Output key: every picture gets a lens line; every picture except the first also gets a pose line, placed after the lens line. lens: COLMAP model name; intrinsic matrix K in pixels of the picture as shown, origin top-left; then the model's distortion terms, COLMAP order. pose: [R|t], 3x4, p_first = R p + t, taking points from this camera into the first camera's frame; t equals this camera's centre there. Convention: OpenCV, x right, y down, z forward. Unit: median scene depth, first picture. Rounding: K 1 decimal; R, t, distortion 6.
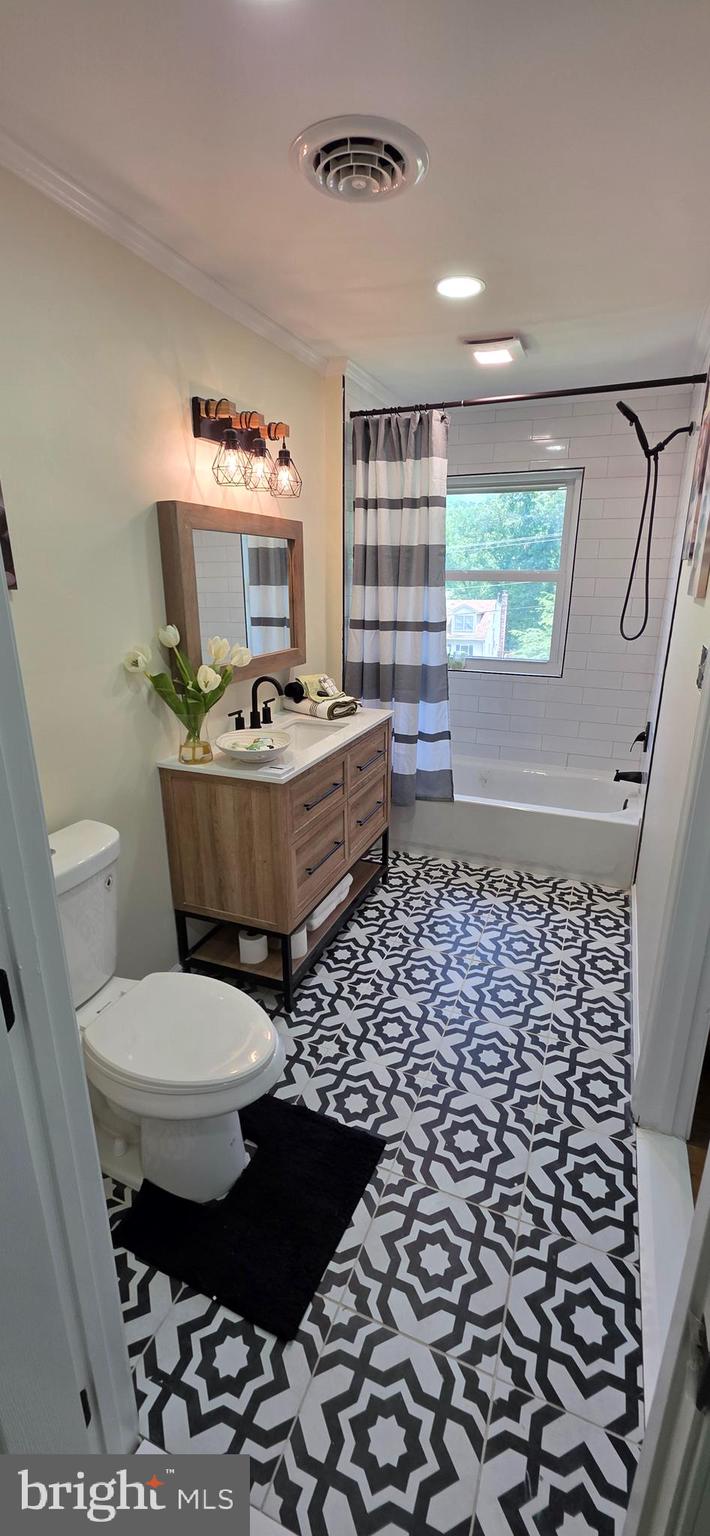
lens RADIAL K [[615.6, 0, 345.8], [0, 615.6, 763.5], [0, 0, 1]] dist [-0.005867, 0.001118]
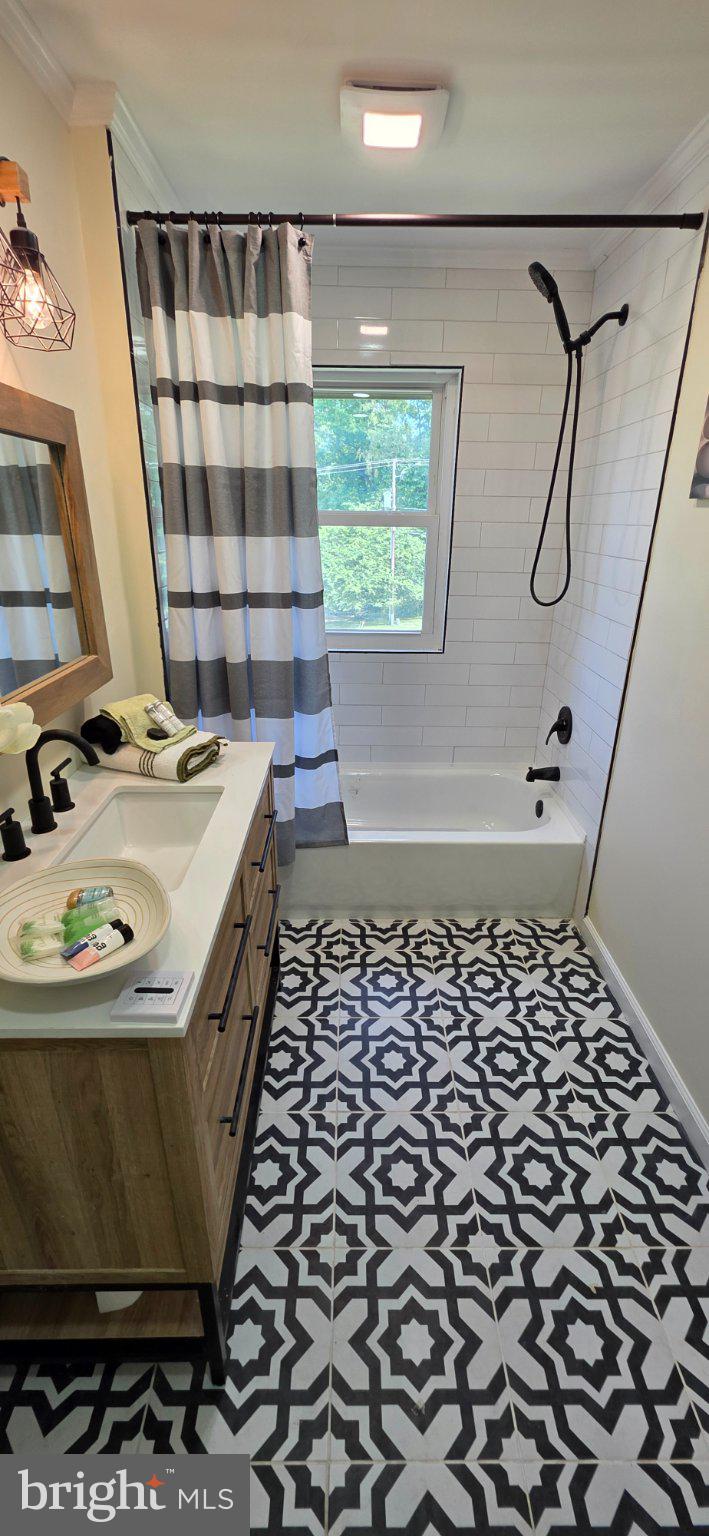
lens RADIAL K [[615.6, 0, 353.0], [0, 615.6, 770.8], [0, 0, 1]] dist [-0.005867, 0.001118]
pose [[0.921825, -0.142514, 0.360454, -0.075269], [0.105521, 0.987100, 0.120414, -0.119914], [-0.372965, -0.072965, 0.924972, 0.374624]]
